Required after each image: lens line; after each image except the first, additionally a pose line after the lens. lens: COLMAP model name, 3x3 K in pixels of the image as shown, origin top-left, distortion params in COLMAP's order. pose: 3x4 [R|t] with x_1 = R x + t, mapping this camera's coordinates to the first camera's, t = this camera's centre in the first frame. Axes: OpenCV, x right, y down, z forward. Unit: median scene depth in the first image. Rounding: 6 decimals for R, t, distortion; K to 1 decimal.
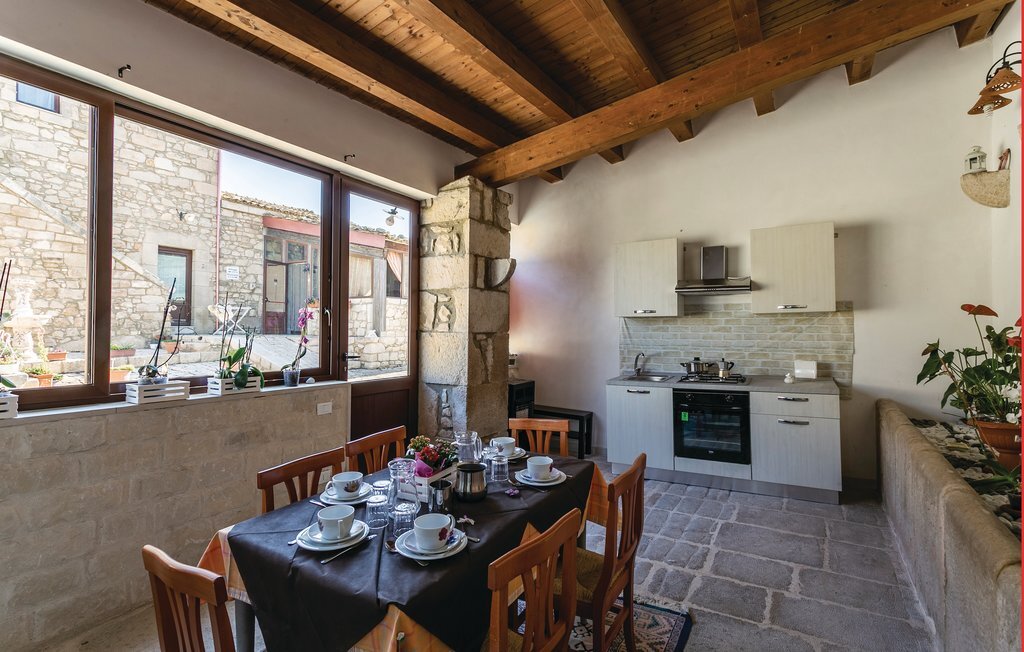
lens RADIAL K [[494.8, 0, 512.0], [0, 494.8, 326.0], [0, 0, 1]] dist [0.000392, 0.000046]
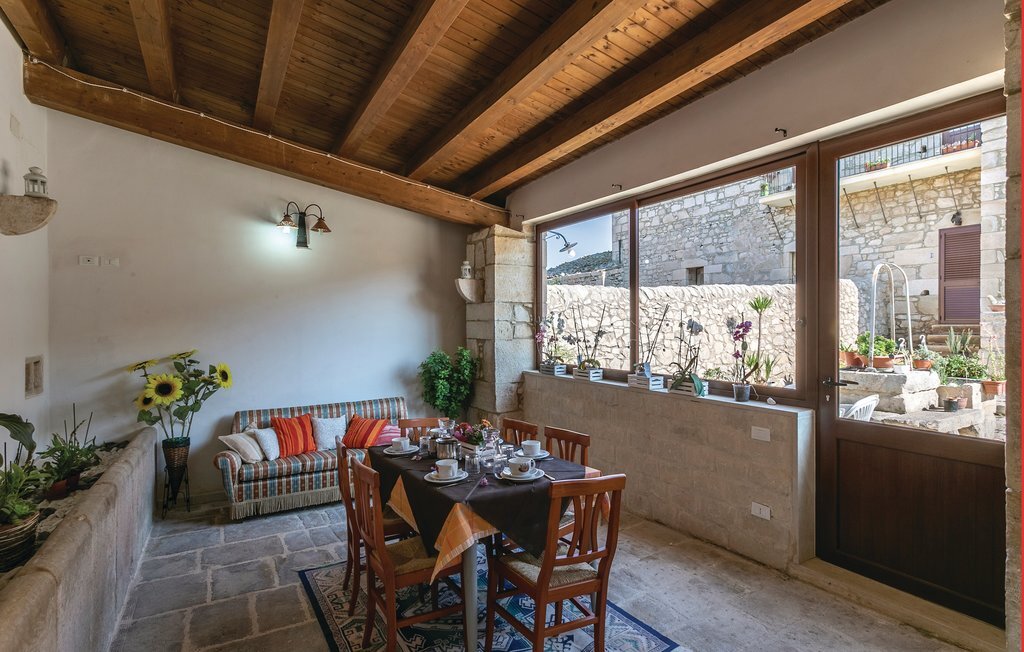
lens RADIAL K [[494.8, 0, 512.0], [0, 494.8, 326.0], [0, 0, 1]] dist [0.000392, 0.000046]
pose [[-0.478667, -0.023050, -0.877694, 0.654800], [-0.015597, 0.999721, -0.017748, -0.000775], [0.877858, 0.005193, -0.478893, 1.121760]]
